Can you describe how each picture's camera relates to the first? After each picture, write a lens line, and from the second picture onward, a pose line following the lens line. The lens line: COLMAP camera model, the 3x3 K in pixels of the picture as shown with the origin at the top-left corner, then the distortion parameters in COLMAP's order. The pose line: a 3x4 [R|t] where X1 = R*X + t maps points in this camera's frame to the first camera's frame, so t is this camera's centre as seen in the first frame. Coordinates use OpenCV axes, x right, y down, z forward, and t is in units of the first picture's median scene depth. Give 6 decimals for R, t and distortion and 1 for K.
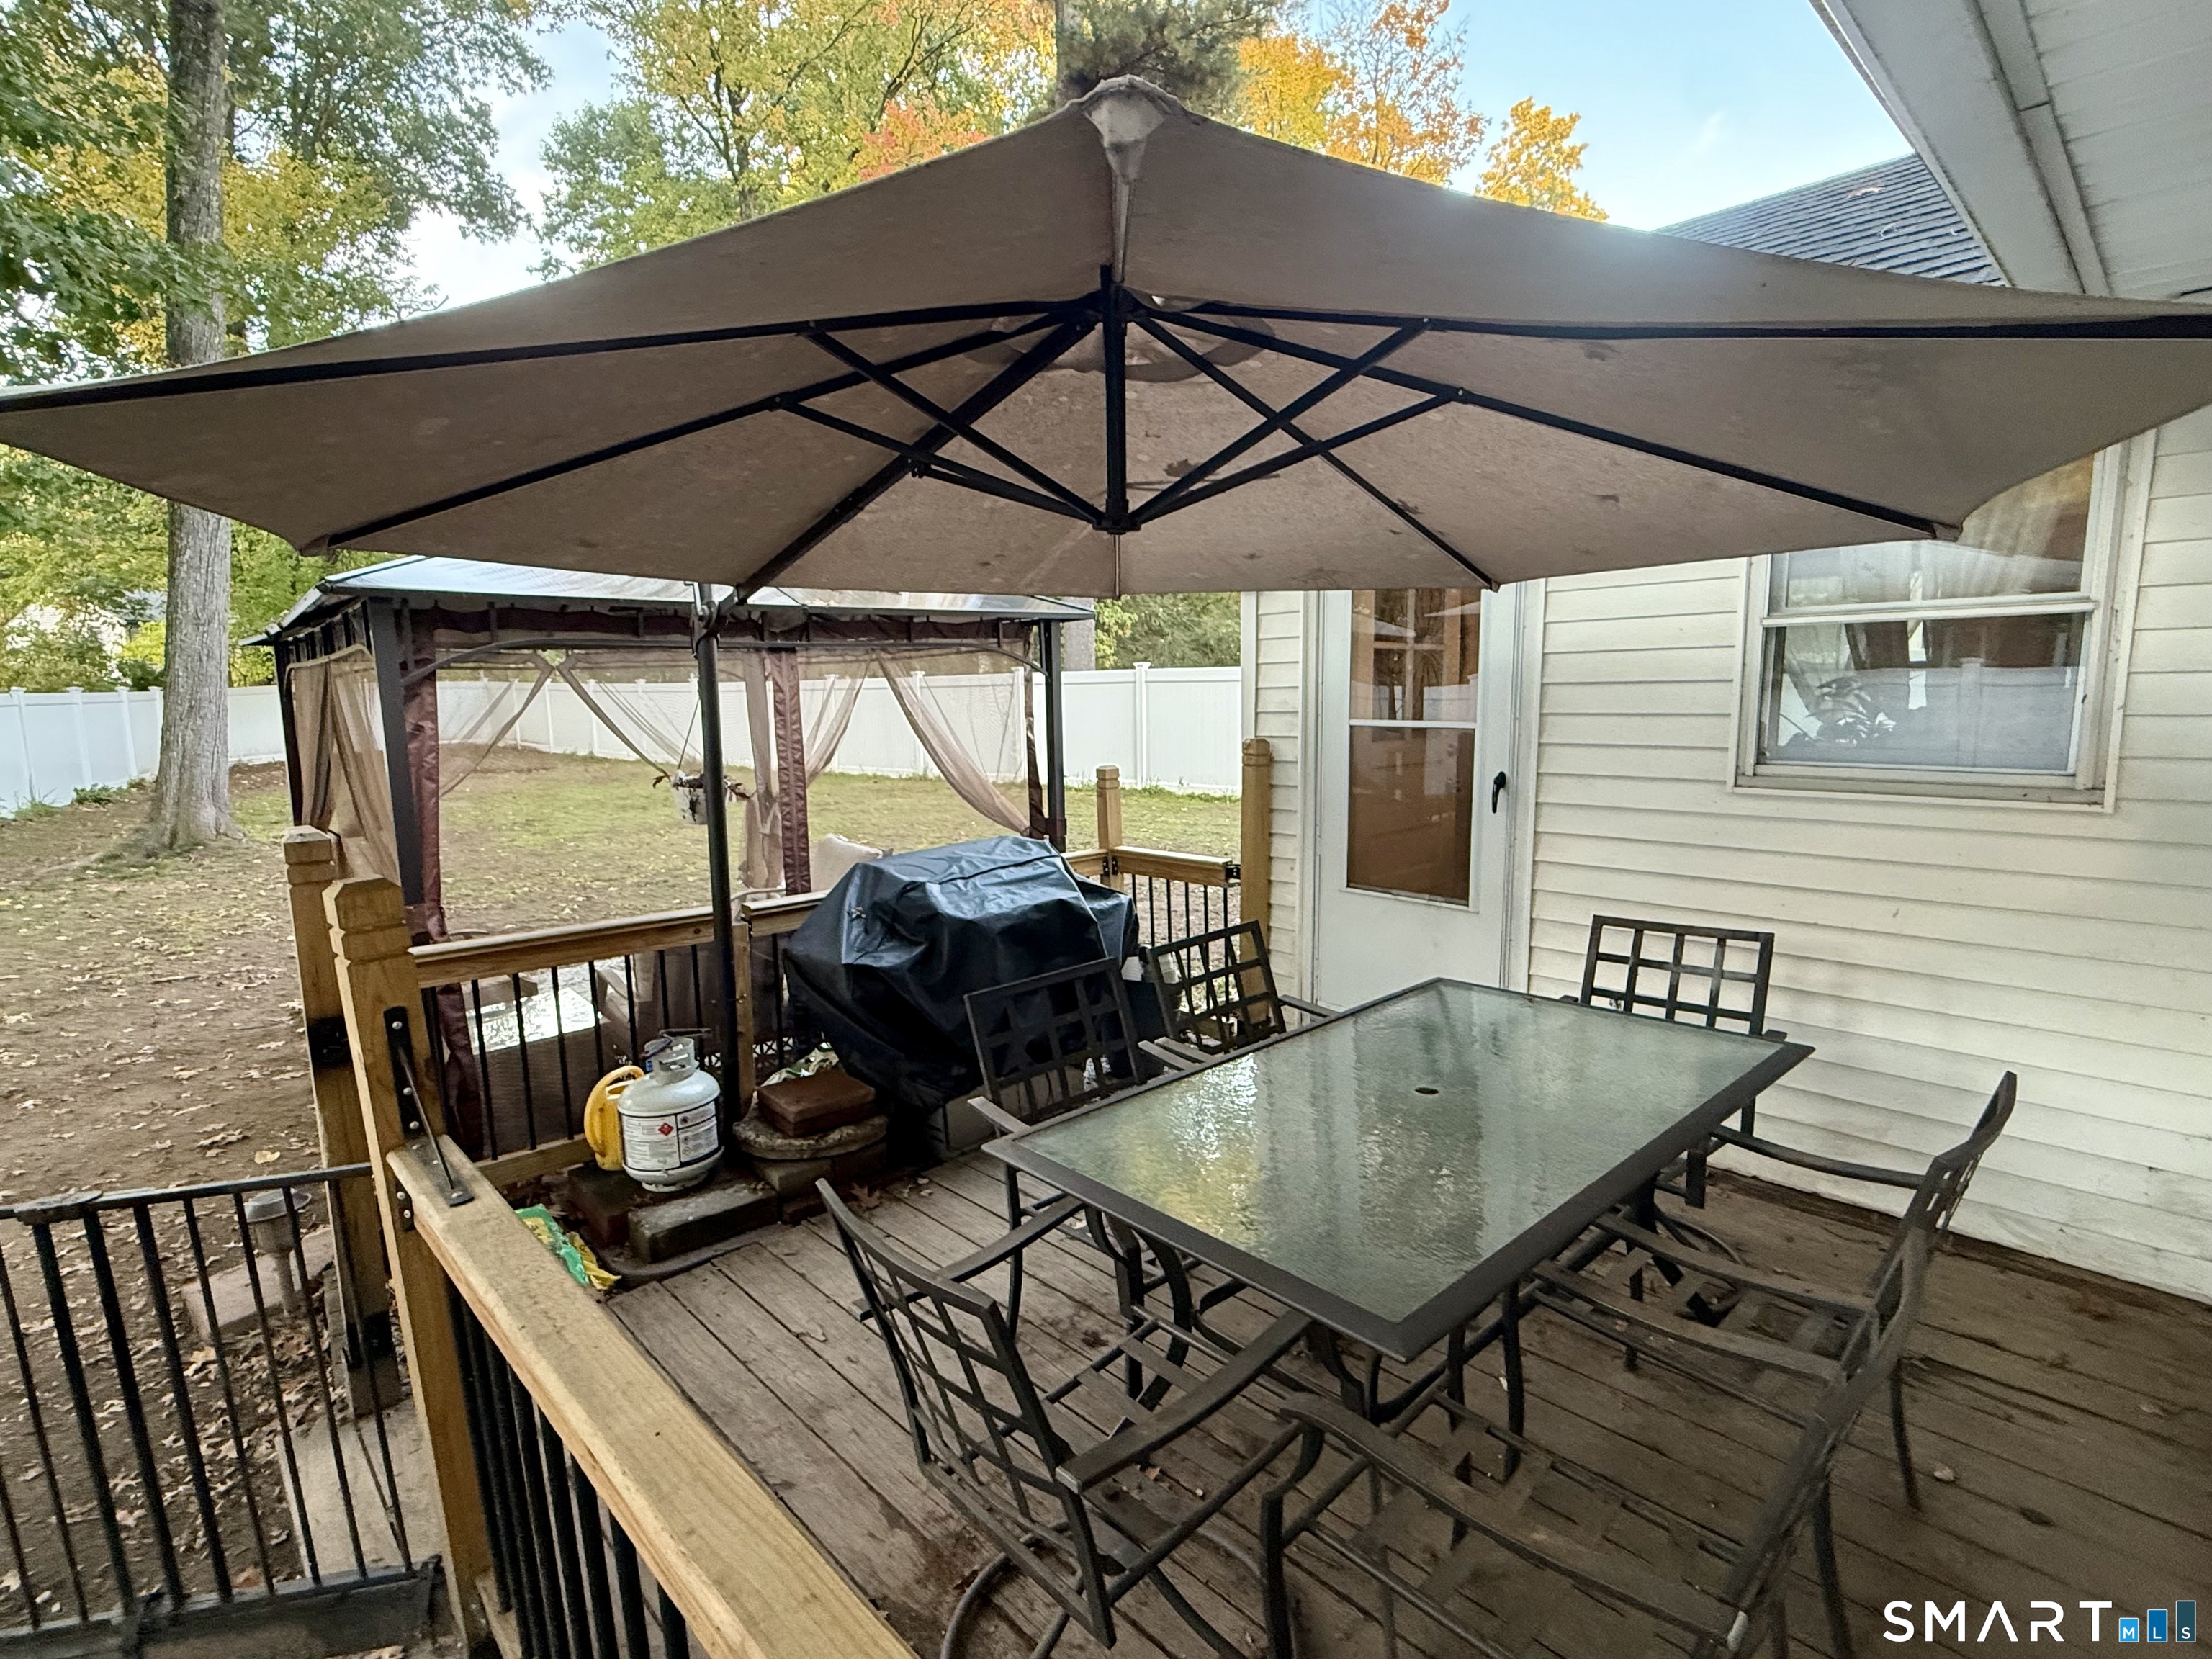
lens RADIAL K [[1067.3, 0, 1106.0], [0, 1067.3, 829.5], [0, 0, 1]] dist [-0.001350, -0.000106]
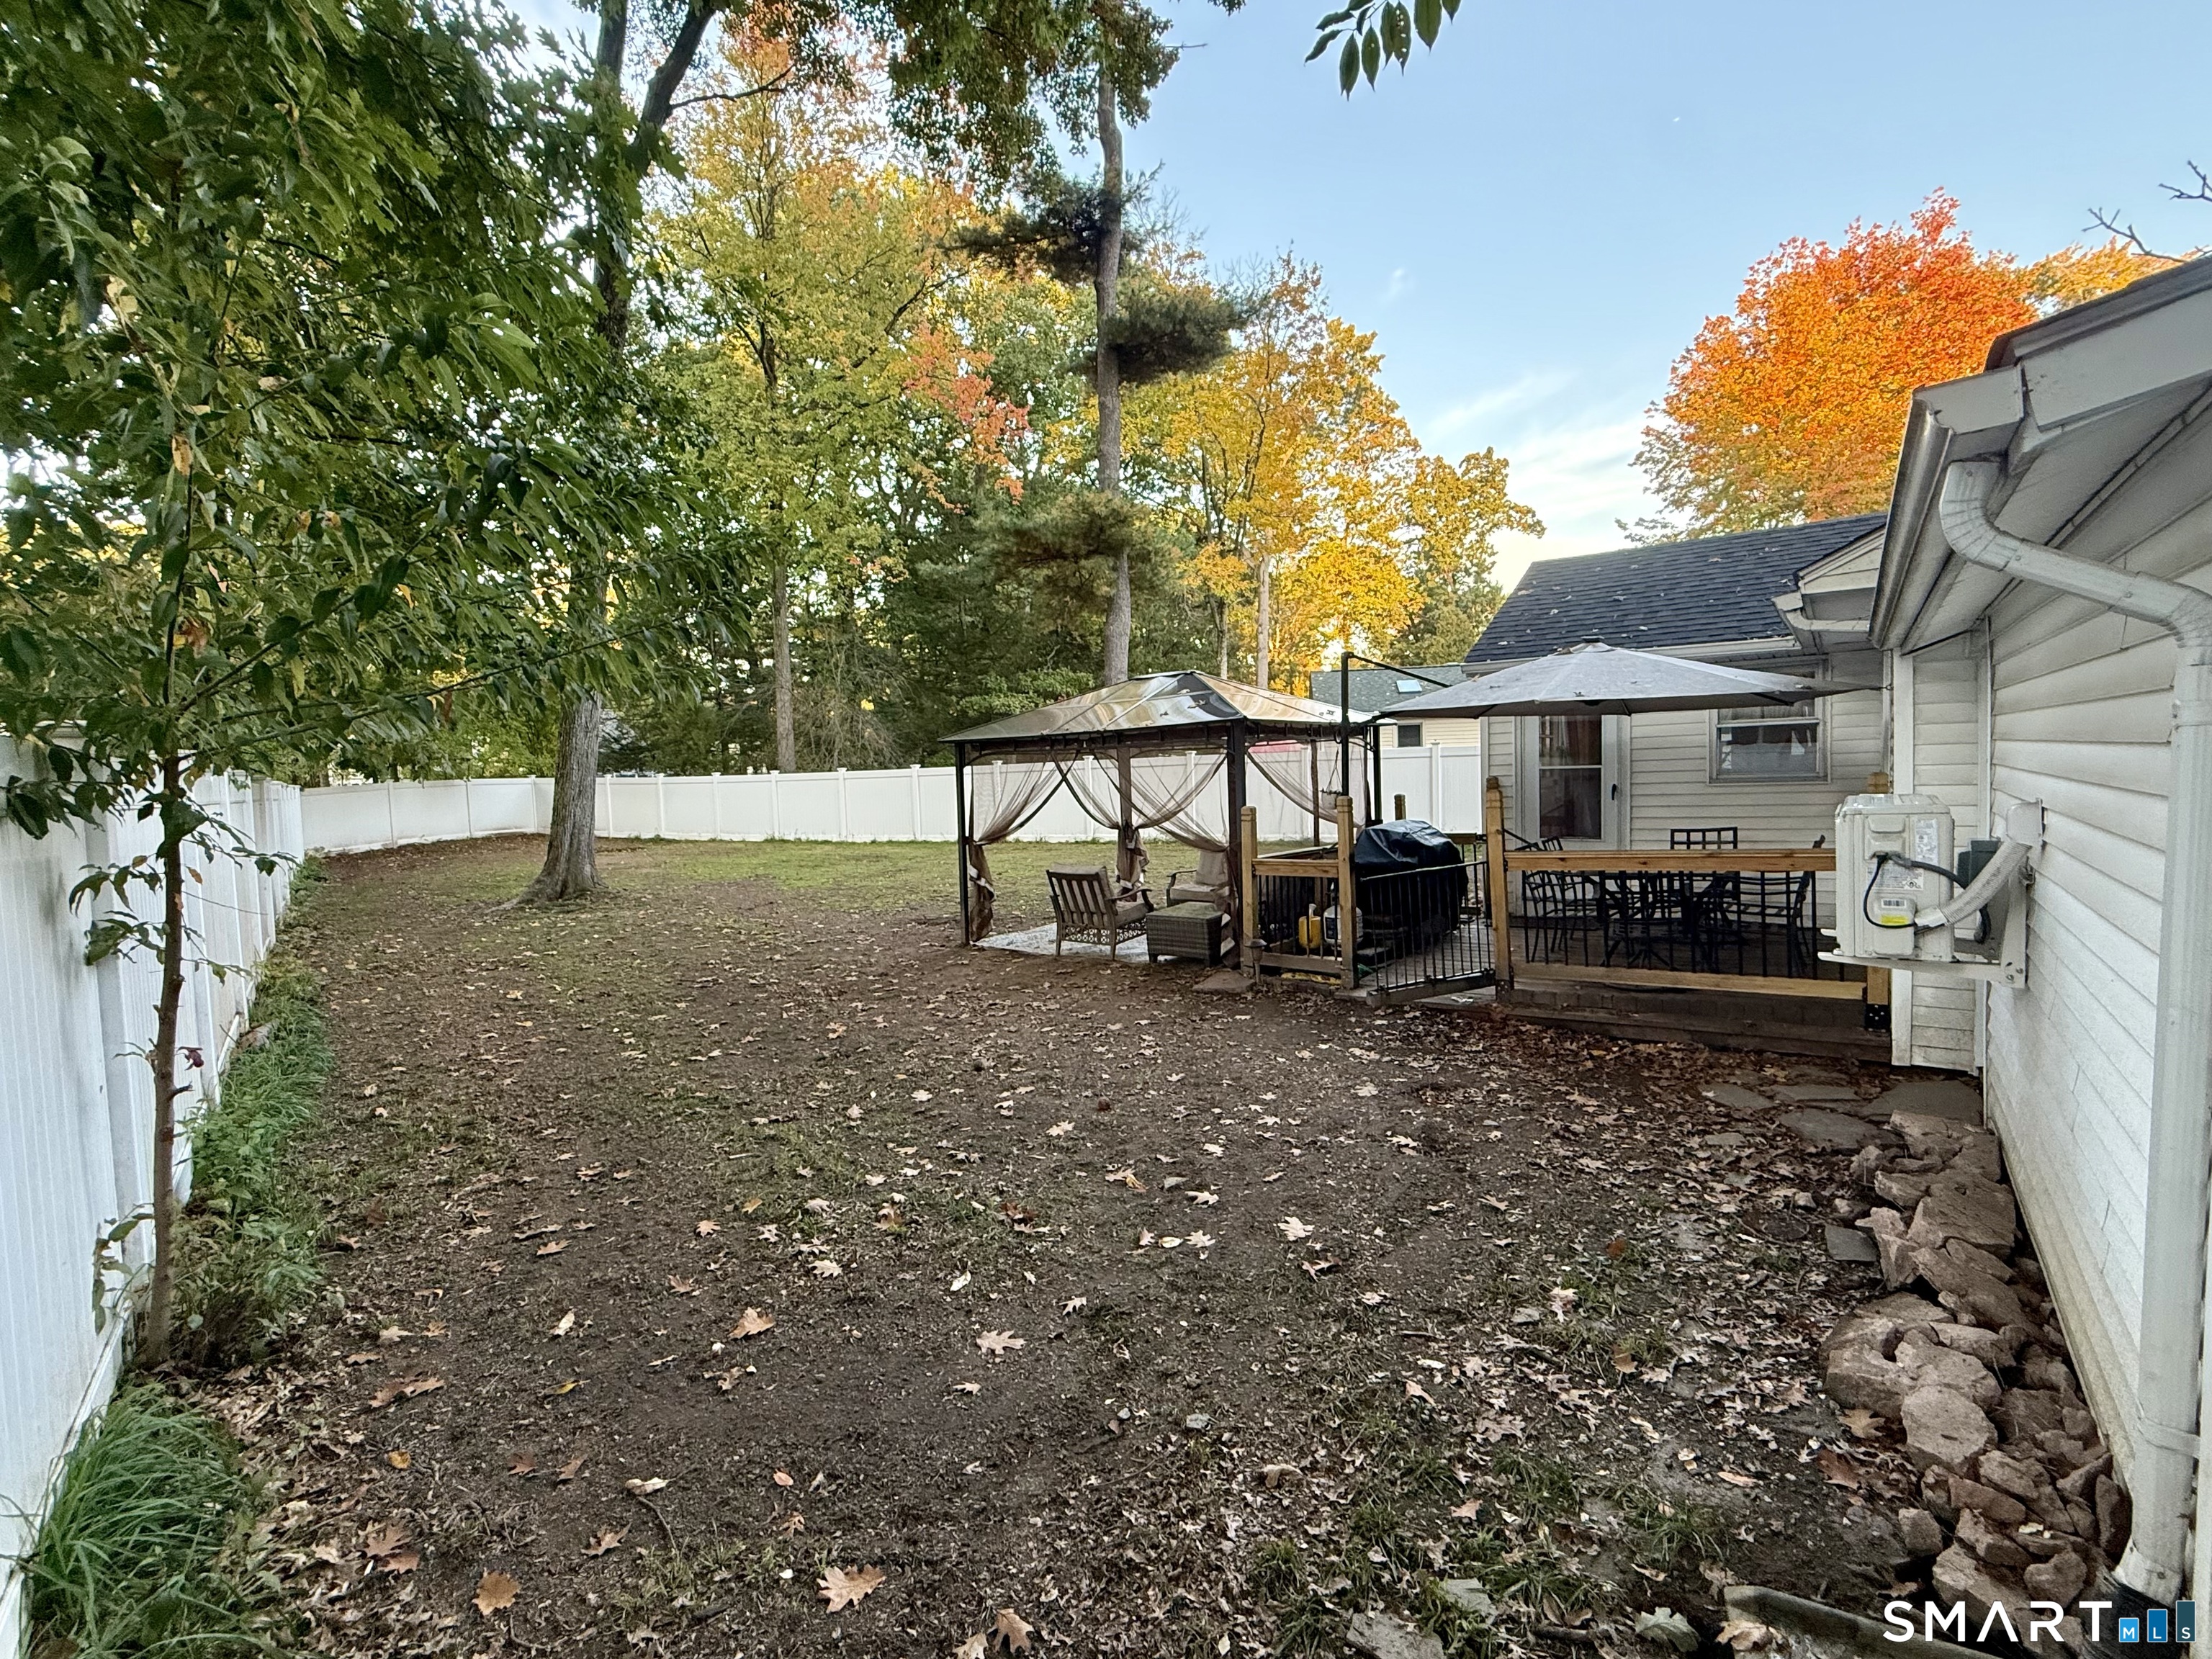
lens RADIAL K [[984.8, 0, 1106.0], [0, 984.8, 829.5], [0, 0, 1]] dist [0.000914, 0.000055]
pose [[0.987043, -0.026416, 0.158264, -1.464478], [0.038951, 0.996298, -0.076633, 0.224401], [-0.155653, 0.081805, 0.984419, -1.377580]]
